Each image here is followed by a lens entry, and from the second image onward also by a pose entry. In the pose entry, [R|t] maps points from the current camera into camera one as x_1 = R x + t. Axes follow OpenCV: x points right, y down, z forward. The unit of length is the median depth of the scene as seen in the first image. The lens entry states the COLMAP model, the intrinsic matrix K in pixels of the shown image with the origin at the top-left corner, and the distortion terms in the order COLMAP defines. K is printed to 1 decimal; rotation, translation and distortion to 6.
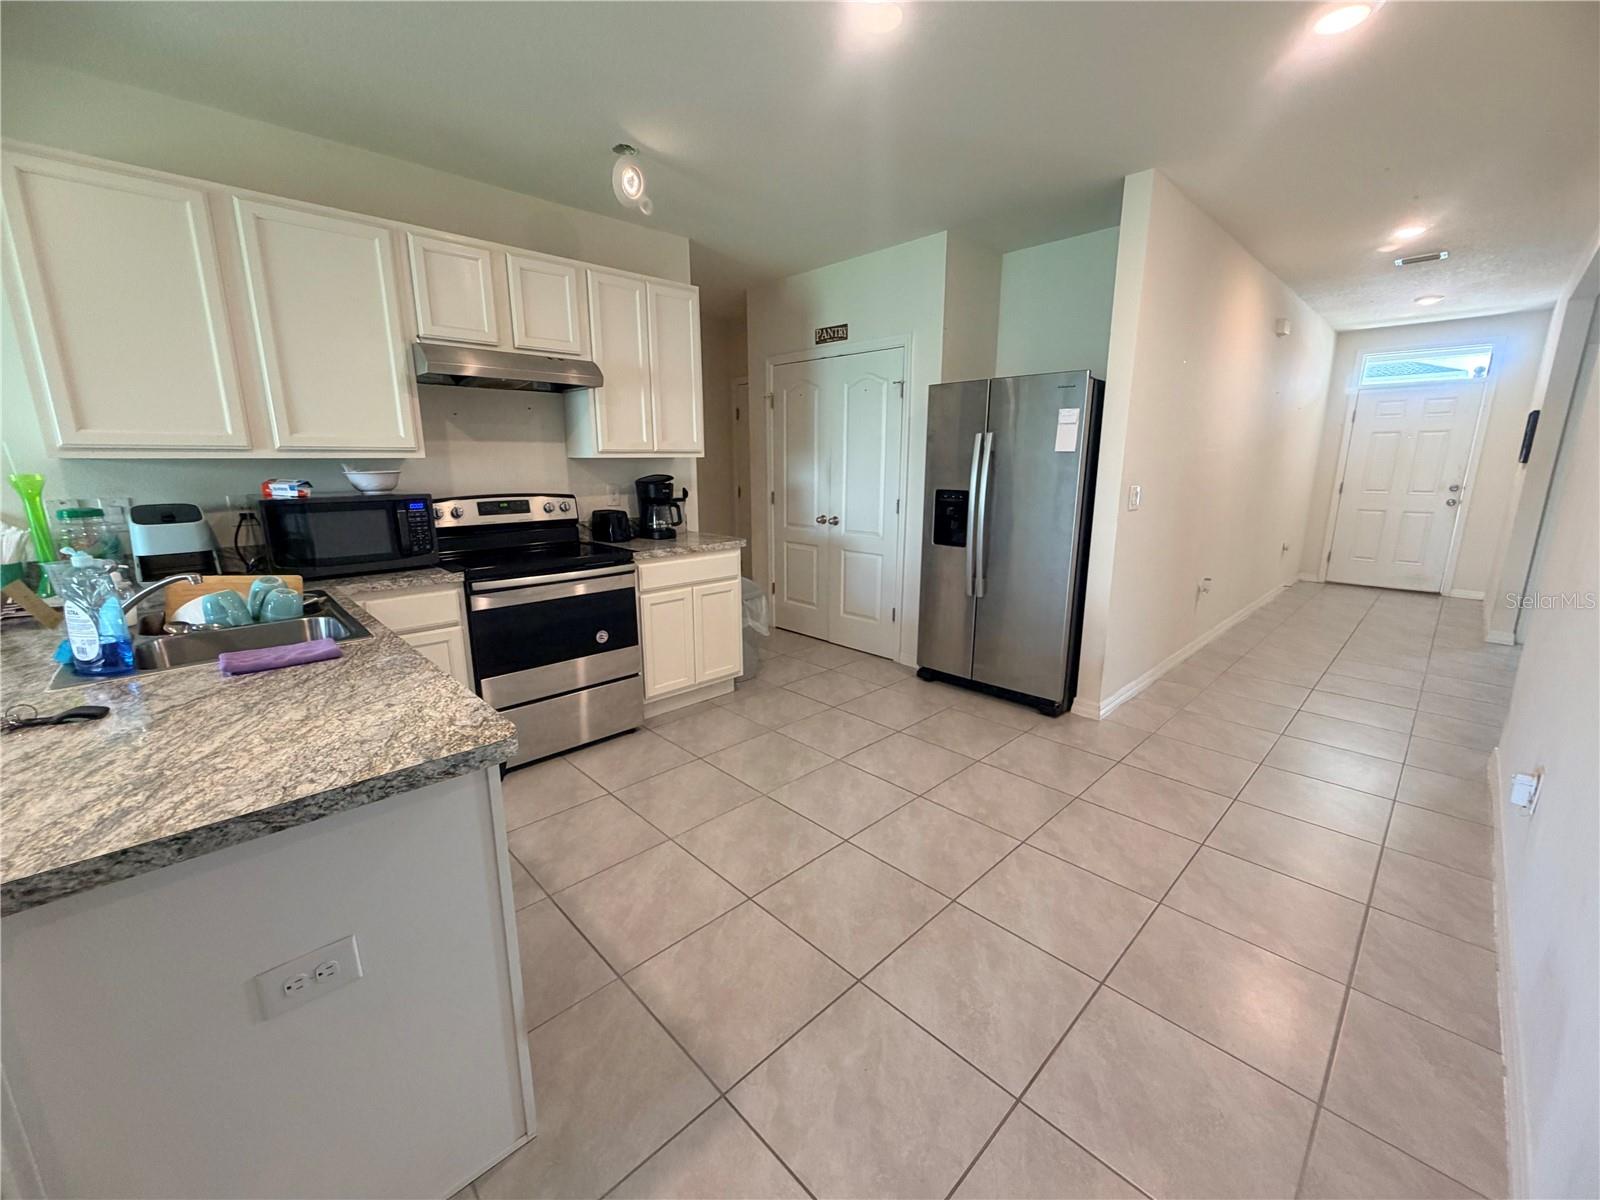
lens RADIAL K [[637.0, 0, 799.2], [0, 637.0, 599.4], [0, 0, 1]] dist [-0.004100, -0.000096]
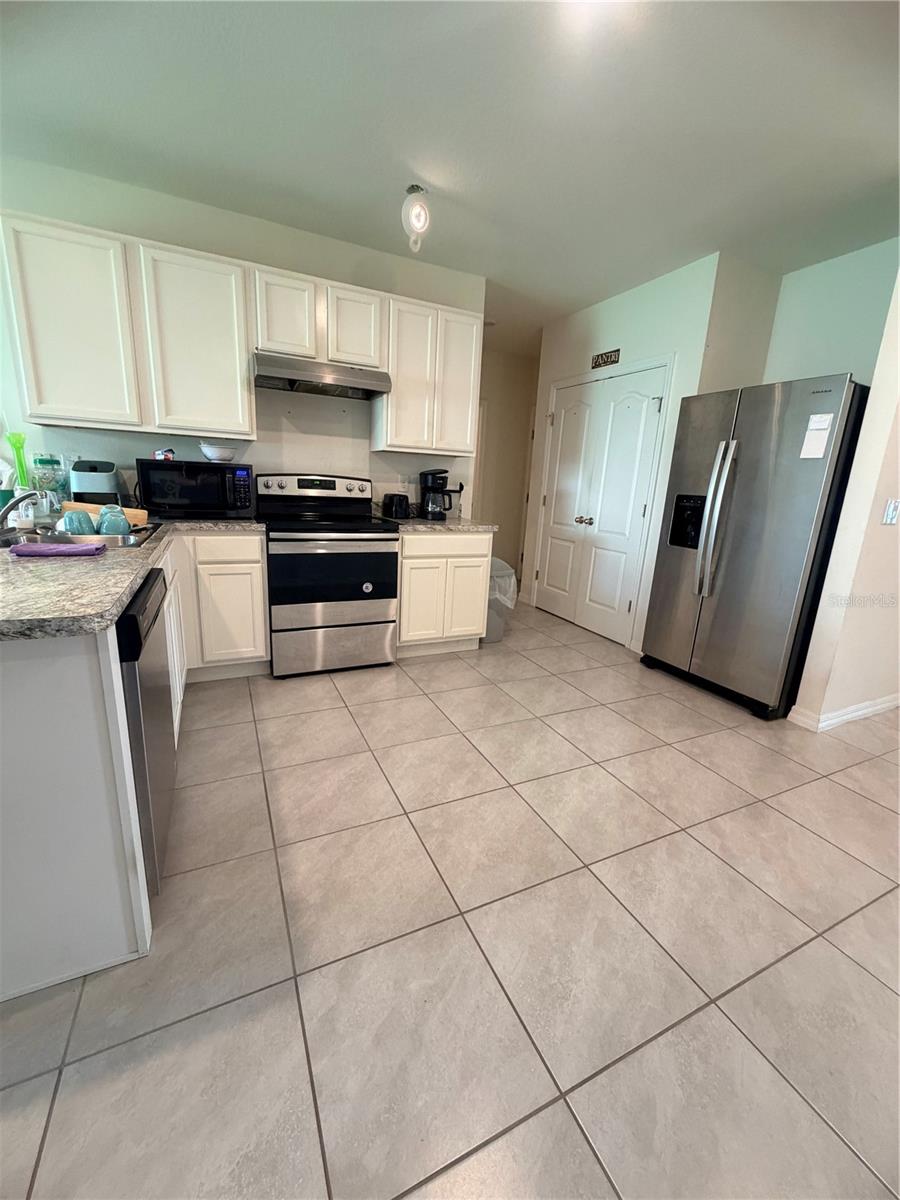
lens RADIAL K [[477.7, 0, 450.9], [0, 477.7, 599.5], [0, 0, 1]] dist [-0.004100, -0.000096]
pose [[0.947103, 0.124840, -0.295654, 0.147261], [-0.119464, 0.992176, 0.036254, 0.029188], [0.297867, 0.000984, 0.954607, 0.136785]]
